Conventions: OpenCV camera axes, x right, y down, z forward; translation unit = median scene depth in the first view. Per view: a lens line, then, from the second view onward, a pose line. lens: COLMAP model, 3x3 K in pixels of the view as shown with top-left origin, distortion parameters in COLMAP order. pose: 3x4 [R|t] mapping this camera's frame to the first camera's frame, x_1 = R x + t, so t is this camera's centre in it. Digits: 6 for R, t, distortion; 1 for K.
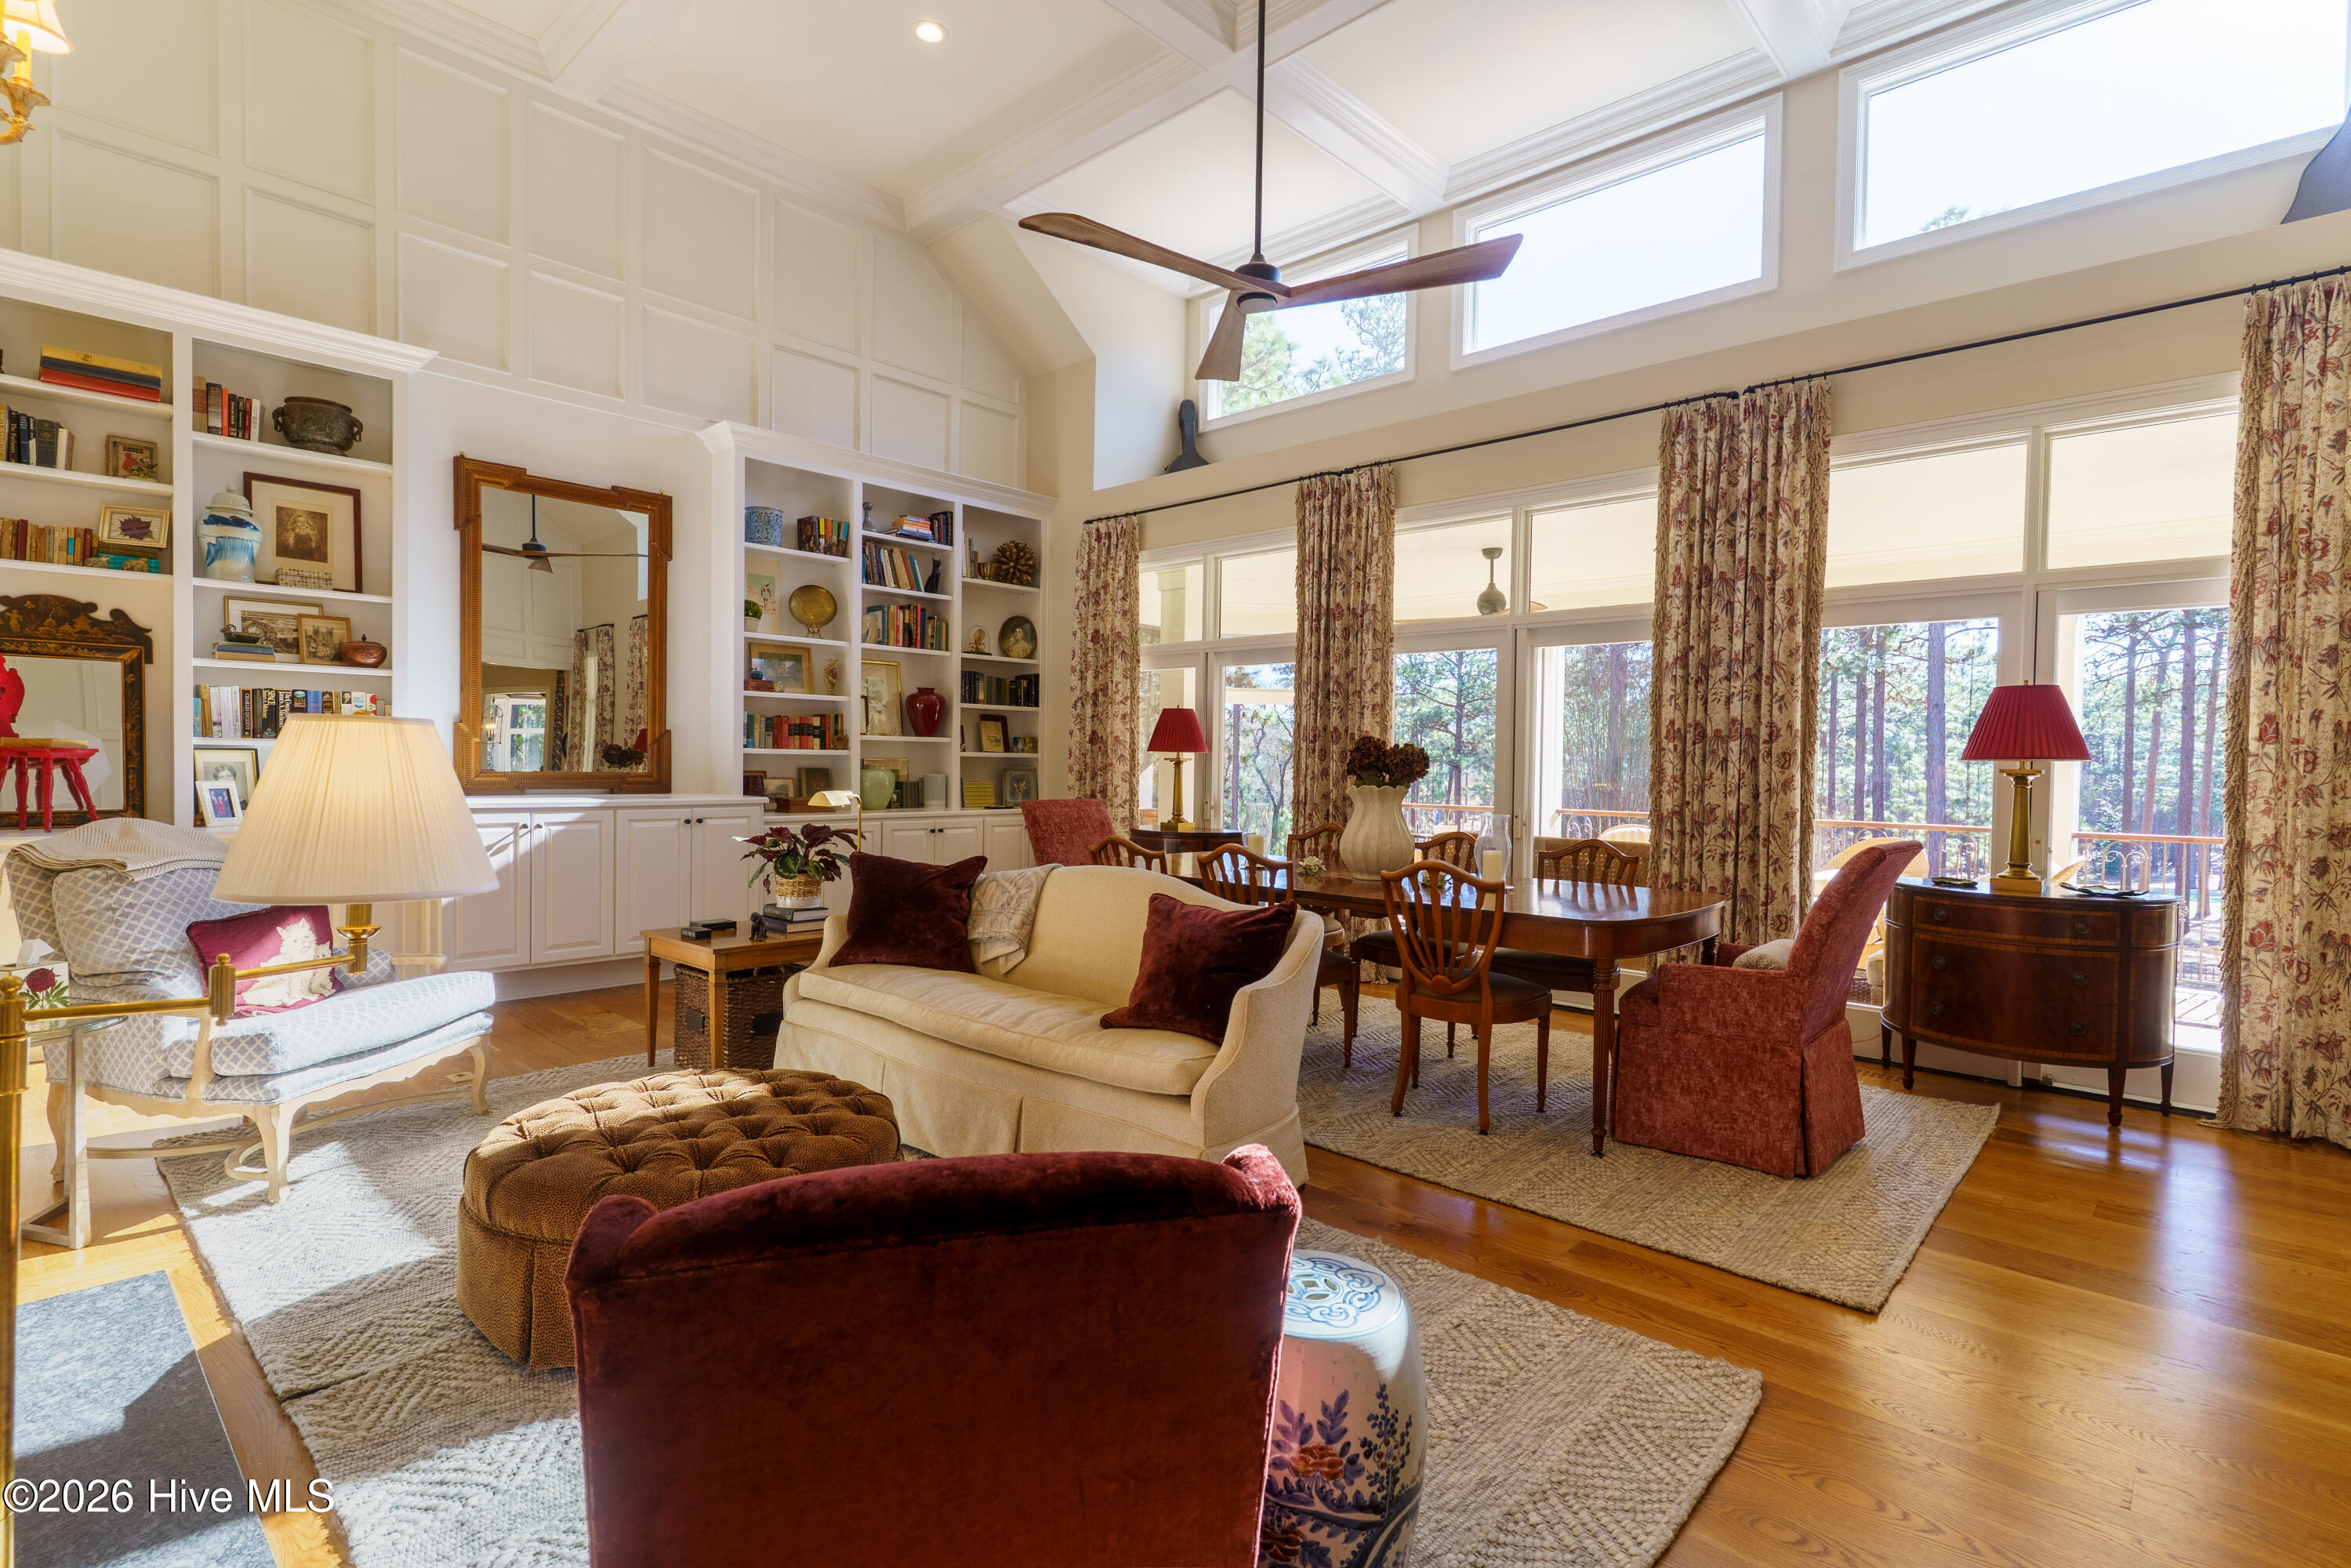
lens RADIAL K [[1126.7, 0, 1157.6], [0, 1126.7, 779.0], [0, 0, 1]] dist [-0.000201, 0.000259]
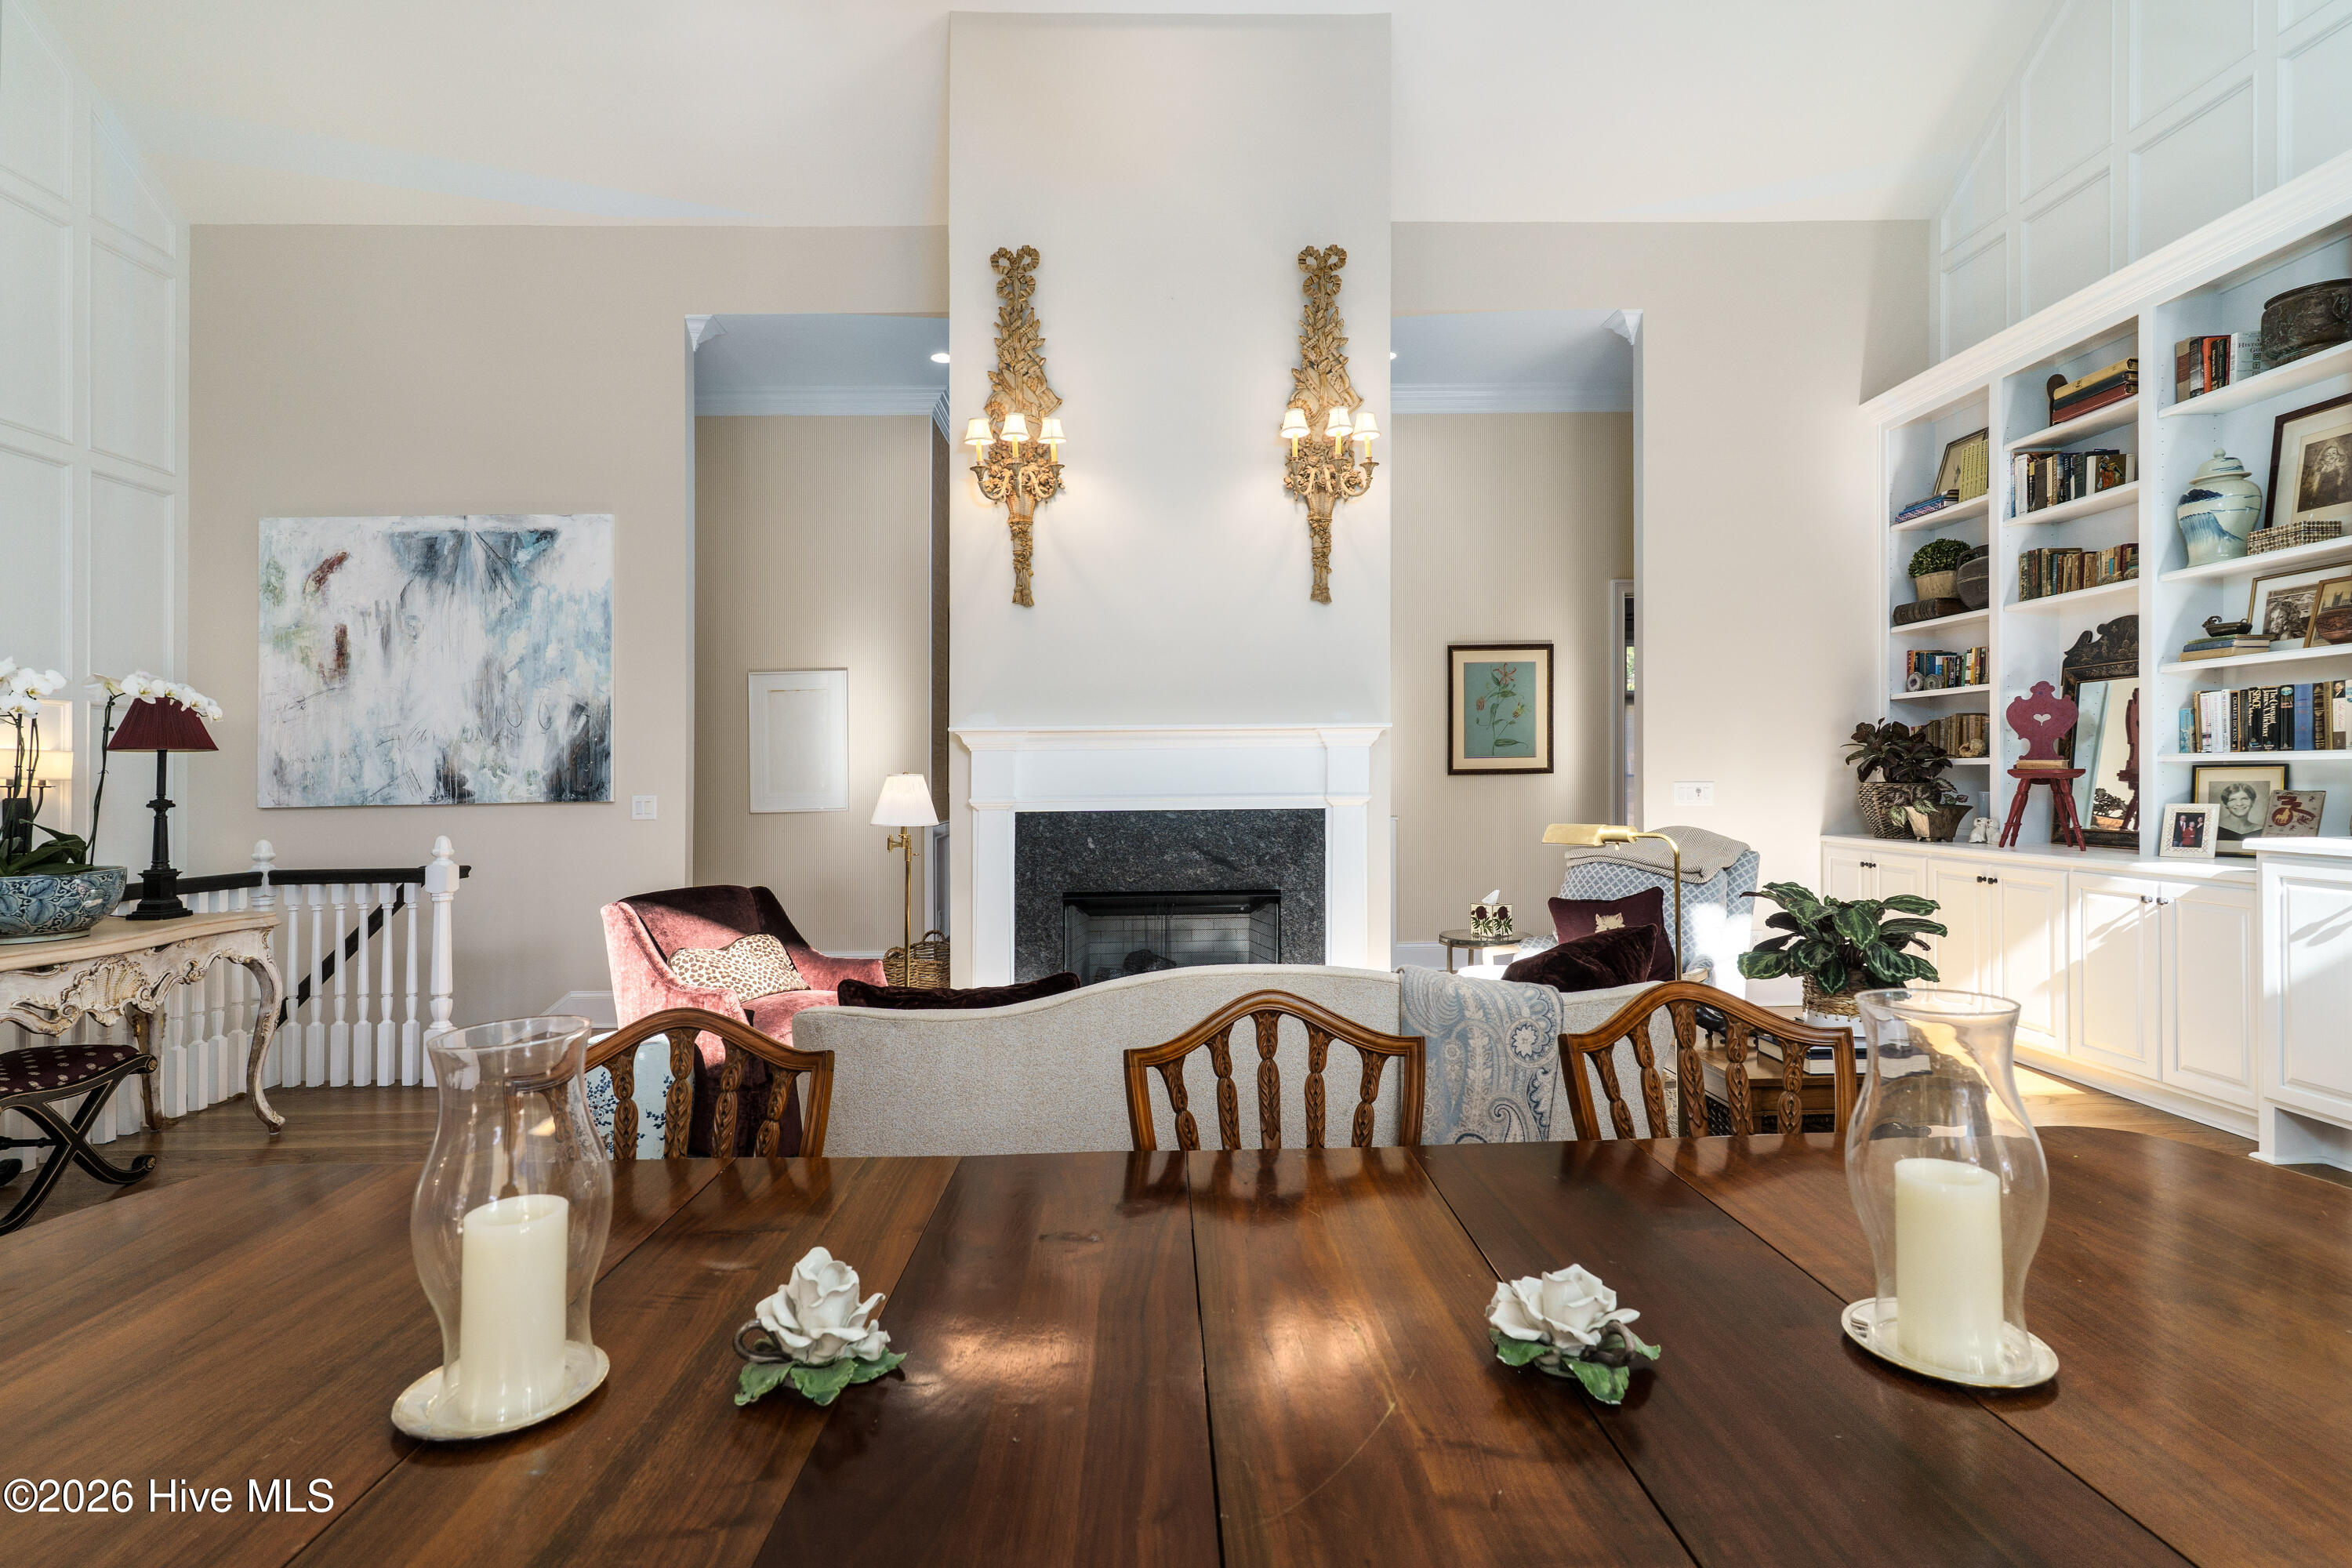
lens RADIAL K [[1127.1, 0, 1188.6], [0, 1127.1, 780.4], [0, 0, 1]] dist [-0.000201, 0.000259]
pose [[-0.703868, -0.003790, -0.710320, 0.226901], [-0.009796, 0.999942, 0.004373, -0.009017], [0.710263, 0.010037, -0.703865, 0.785146]]
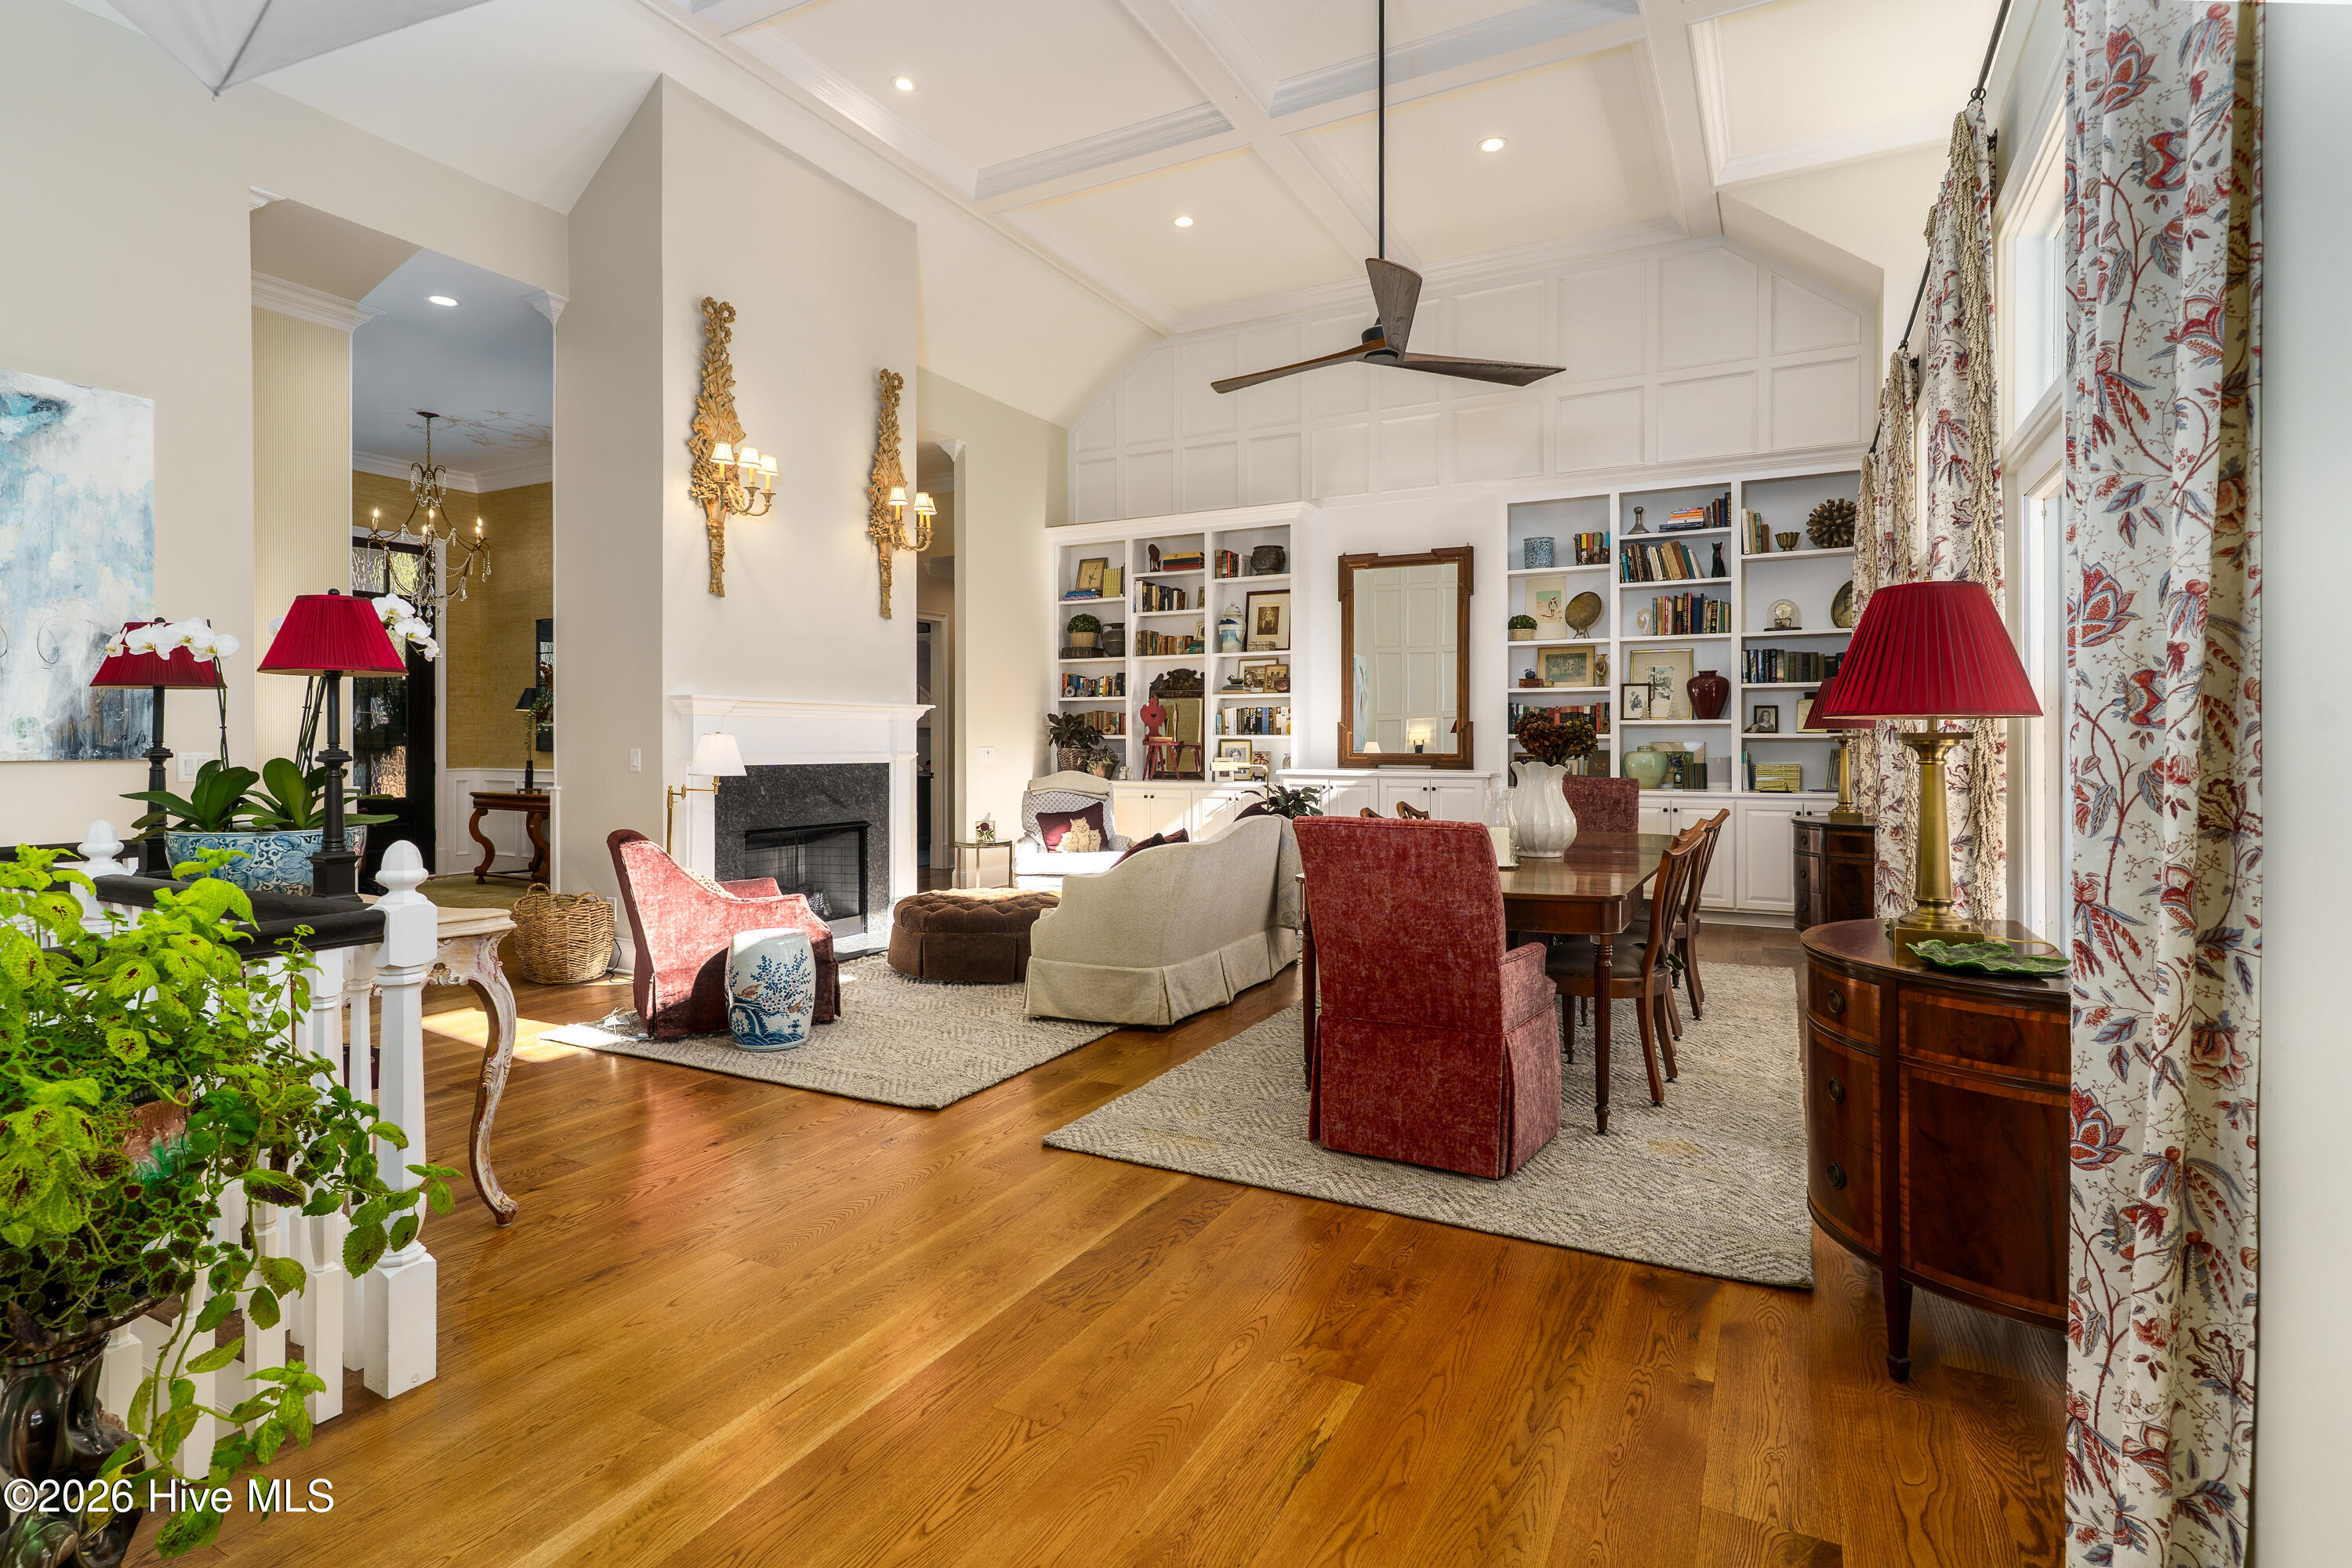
lens RADIAL K [[1127.1, 0, 1168.9], [0, 1127.1, 760.1], [0, 0, 1]] dist [-0.000201, 0.000259]
pose [[0.263516, 0.000250, -0.964655, 0.736659], [-0.012048, 0.999923, -0.003032, 0.009590], [0.964580, 0.012421, 0.263499, 0.299033]]
